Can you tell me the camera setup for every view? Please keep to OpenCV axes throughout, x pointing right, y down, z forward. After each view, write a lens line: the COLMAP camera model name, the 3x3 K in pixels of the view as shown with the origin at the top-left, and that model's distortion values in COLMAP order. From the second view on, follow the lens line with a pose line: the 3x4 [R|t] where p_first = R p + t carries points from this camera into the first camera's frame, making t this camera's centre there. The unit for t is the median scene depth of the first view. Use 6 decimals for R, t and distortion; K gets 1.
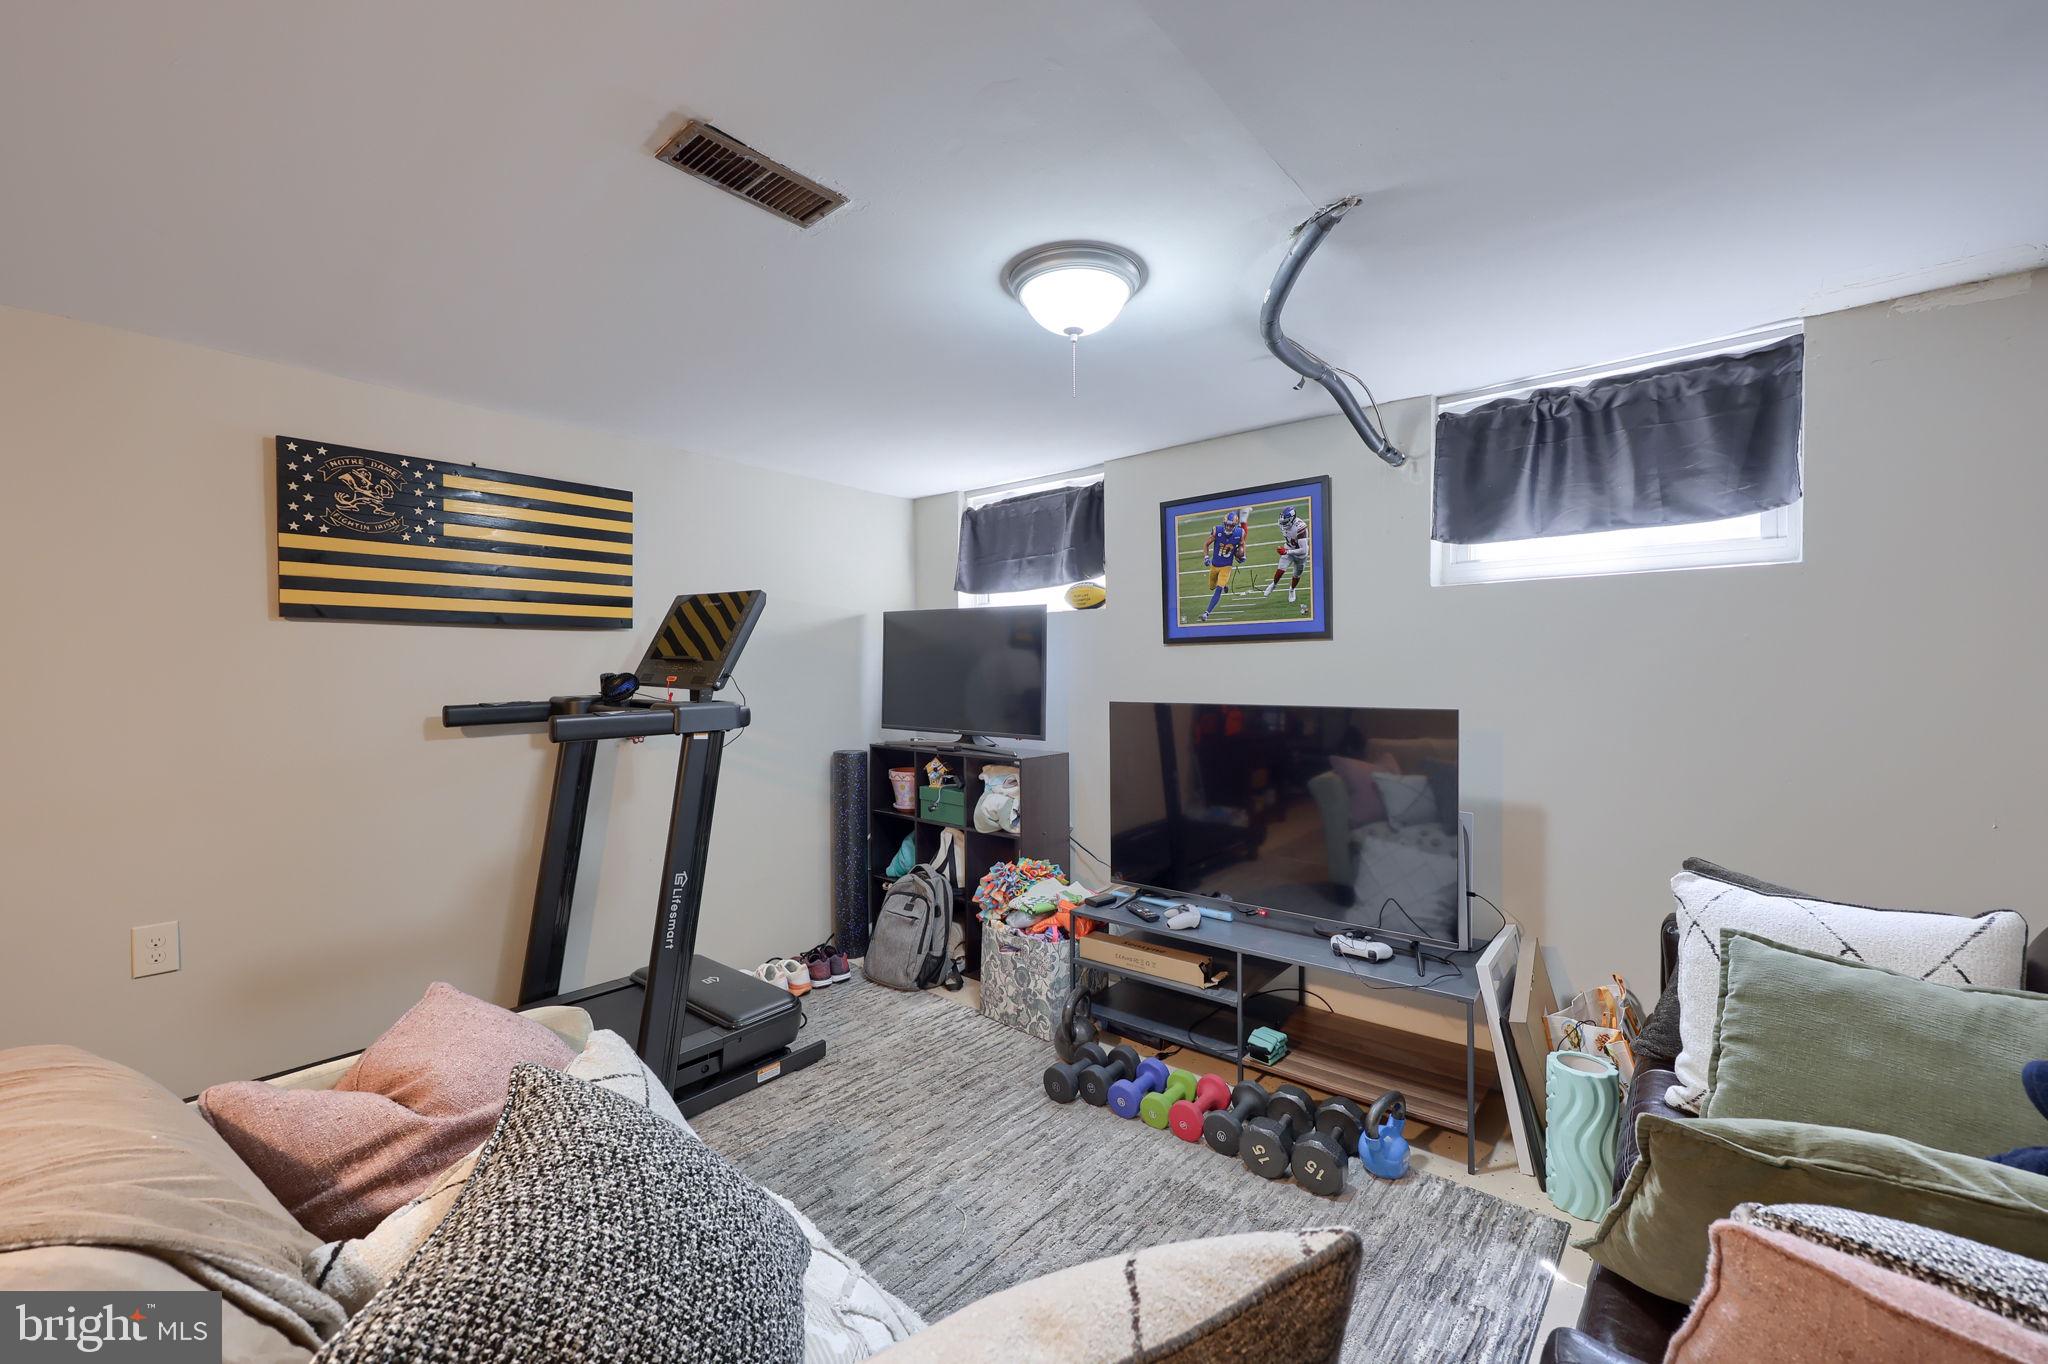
lens RADIAL K [[838.8, 0, 1021.5], [0, 838.8, 702.2], [0, 0, 1]] dist [-0.001755, -0.000167]
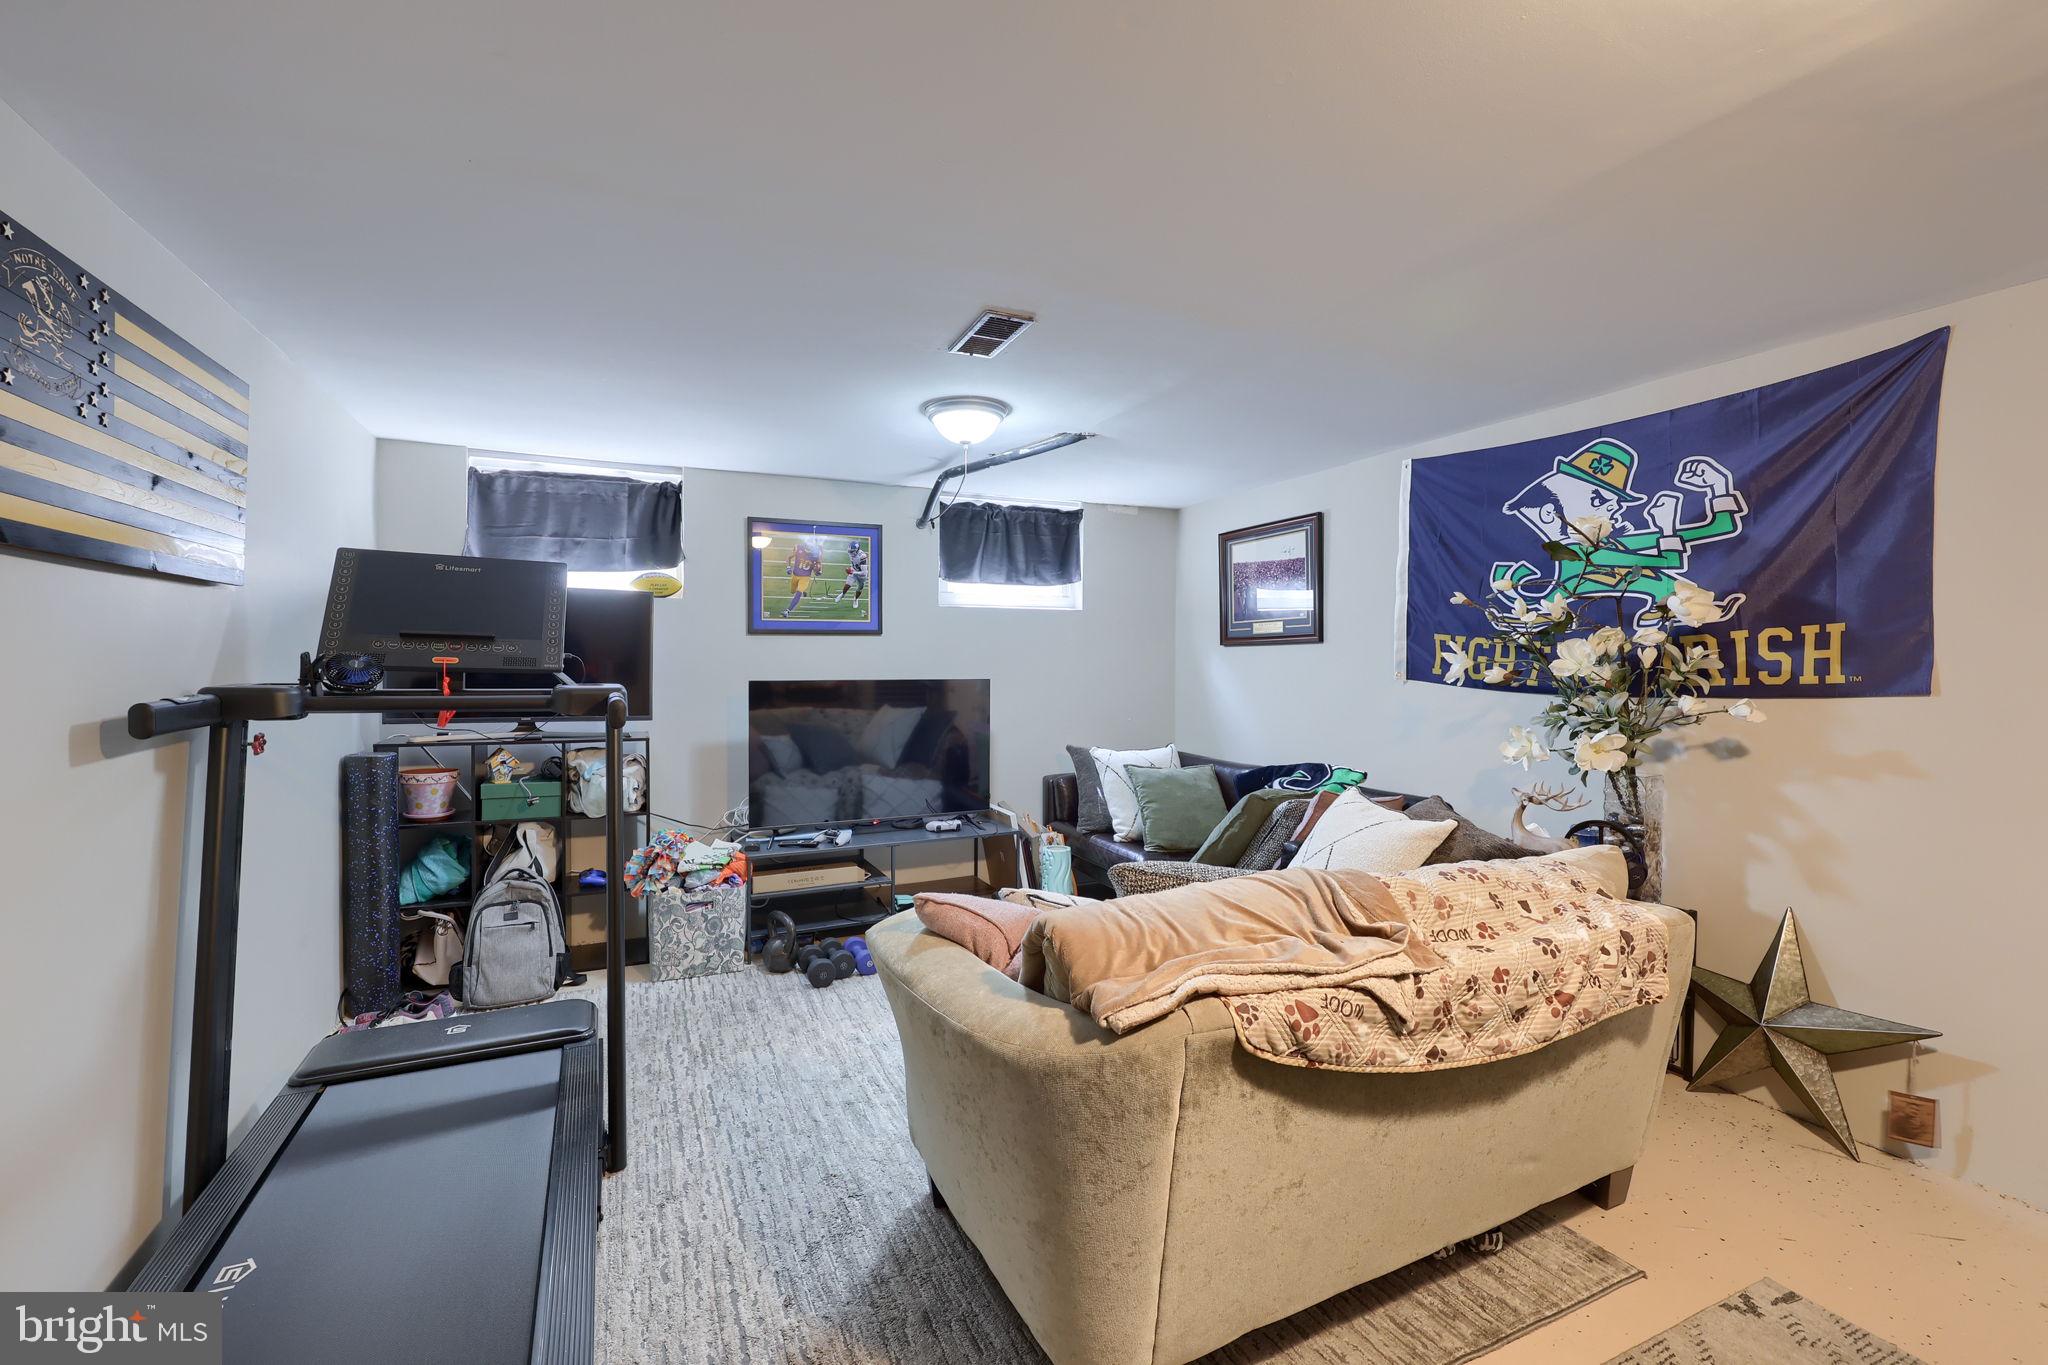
lens RADIAL K [[838.8, 0, 1021.5], [0, 838.8, 702.7], [0, 0, 1]] dist [-0.001755, -0.000167]
pose [[0.412958, -0.041699, 0.909795, -0.870552], [0.027157, 0.999071, 0.033464, 0.001010], [-0.910345, 0.010888, 0.413706, 0.156813]]
